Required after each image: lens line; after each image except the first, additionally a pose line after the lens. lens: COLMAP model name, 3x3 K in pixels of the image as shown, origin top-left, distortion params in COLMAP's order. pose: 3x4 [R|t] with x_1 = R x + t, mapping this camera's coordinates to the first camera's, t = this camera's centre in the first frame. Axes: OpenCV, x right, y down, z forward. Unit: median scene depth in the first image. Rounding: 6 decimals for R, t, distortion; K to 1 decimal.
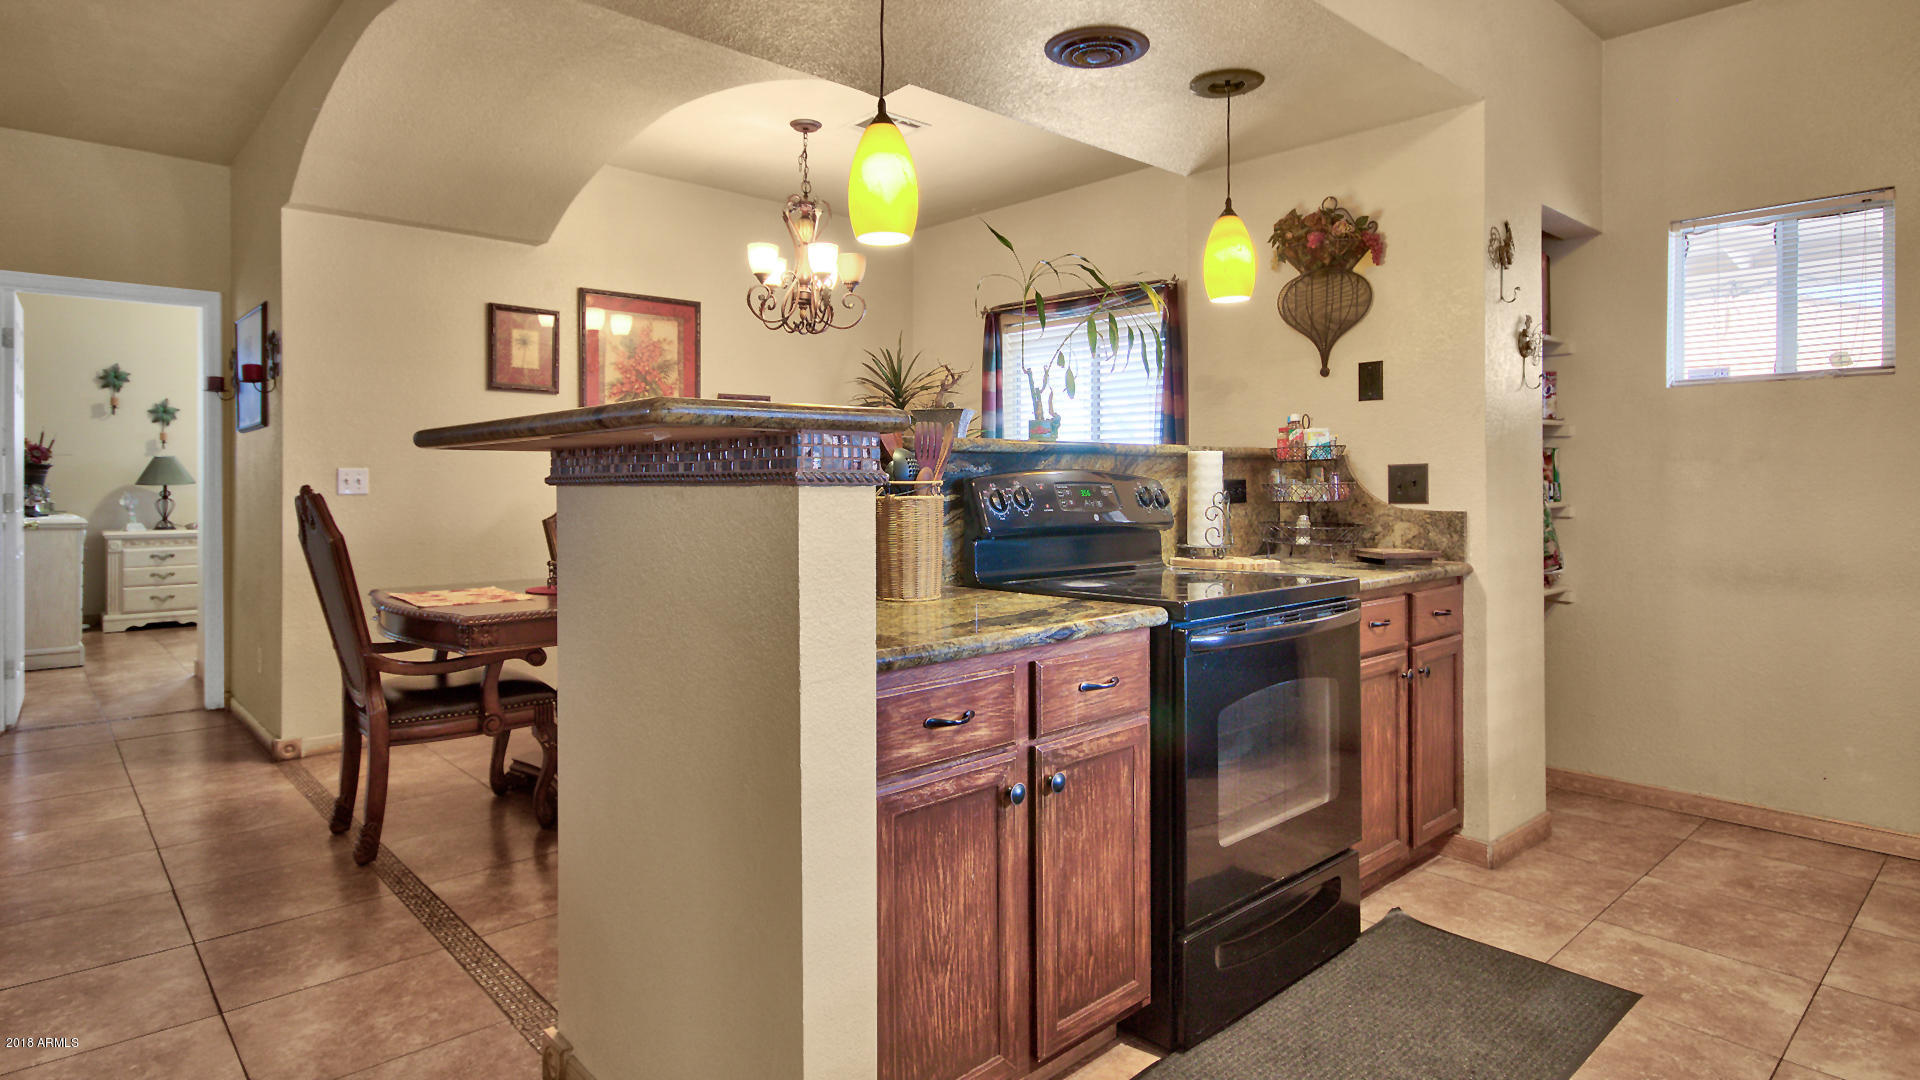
lens RADIAL K [[1032.9, 0, 925.4], [0, 1032.9, 482.0], [0, 0, 1]] dist [0.008887, -0.004161]
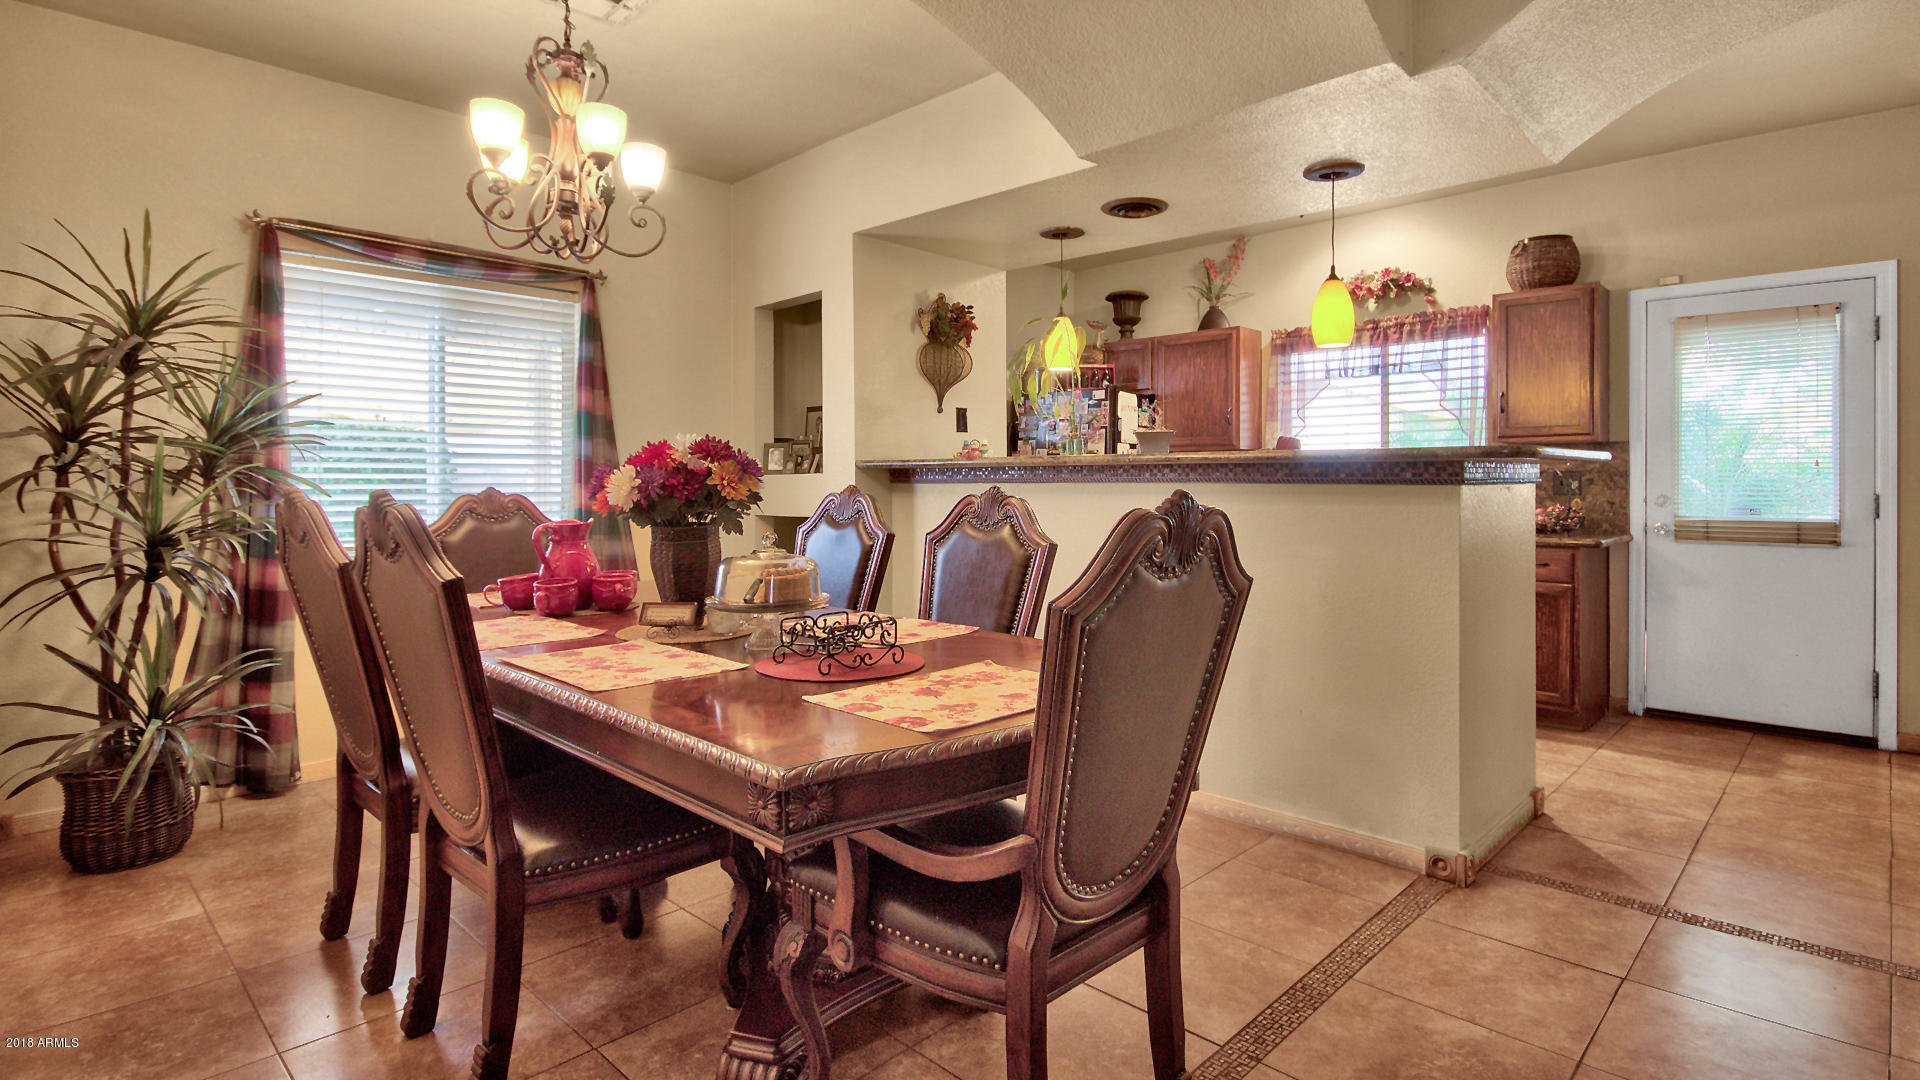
lens RADIAL K [[933.9, 0, 937.9], [0, 933.9, 483.0], [0, 0, 1]] dist [0.008523, -0.011138]
pose [[-0.073161, -0.002700, 0.997317, -0.948285], [0.003304, 0.999990, 0.002950, -0.004960], [-0.997315, 0.003511, -0.073151, 1.087881]]
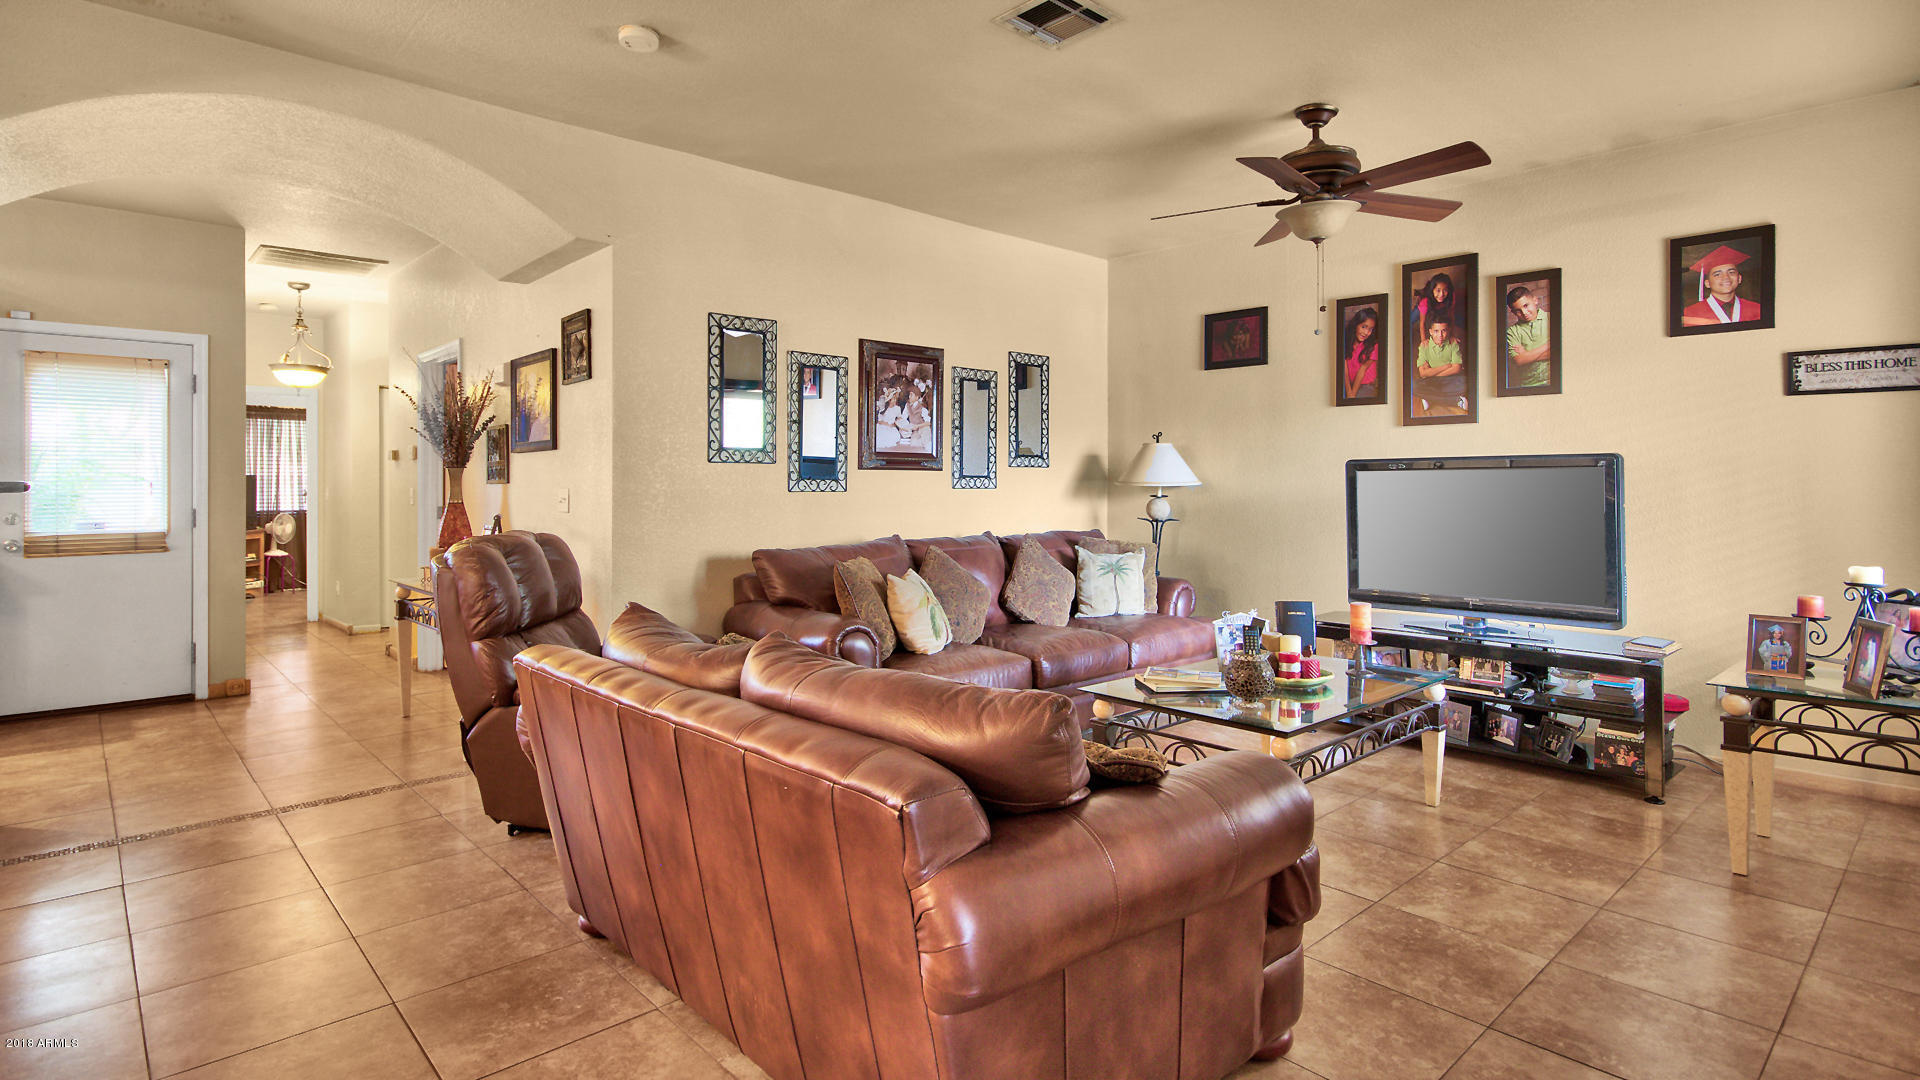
lens RADIAL K [[933.9, 0, 951.1], [0, 933.9, 484.4], [0, 0, 1]] dist [0.008523, -0.011138]
pose [[-0.999101, -0.002963, -0.042284, -1.063870], [-0.003080, 0.999992, 0.002696, -0.032712], [0.042275, 0.002824, -0.999102, 1.436360]]
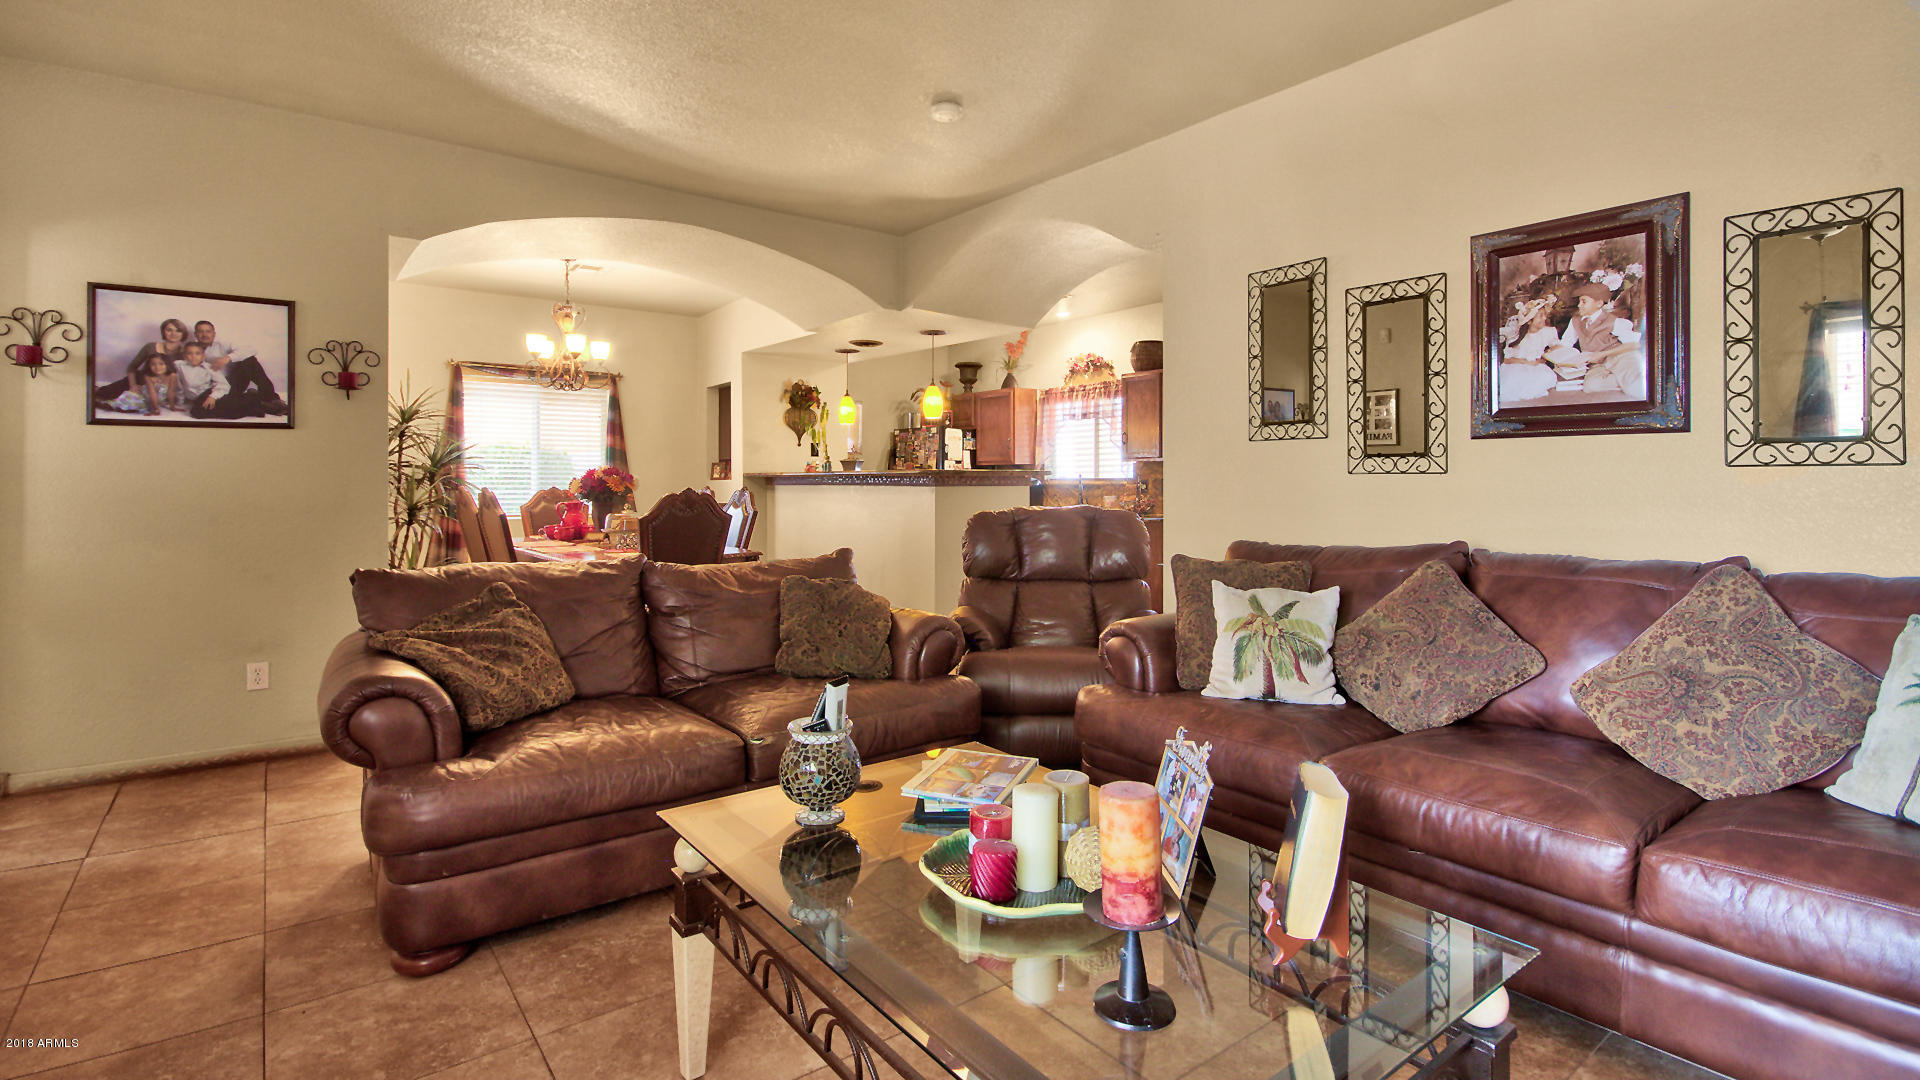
lens RADIAL K [[933.9, 0, 950.6], [0, 933.9, 479.8], [0, 0, 1]] dist [0.008523, -0.011138]
pose [[0.073549, 0.003439, 0.997286, -1.990034], [0.001314, 0.999993, -0.003545, -0.005994], [-0.997291, 0.001571, 0.073544, 0.417937]]
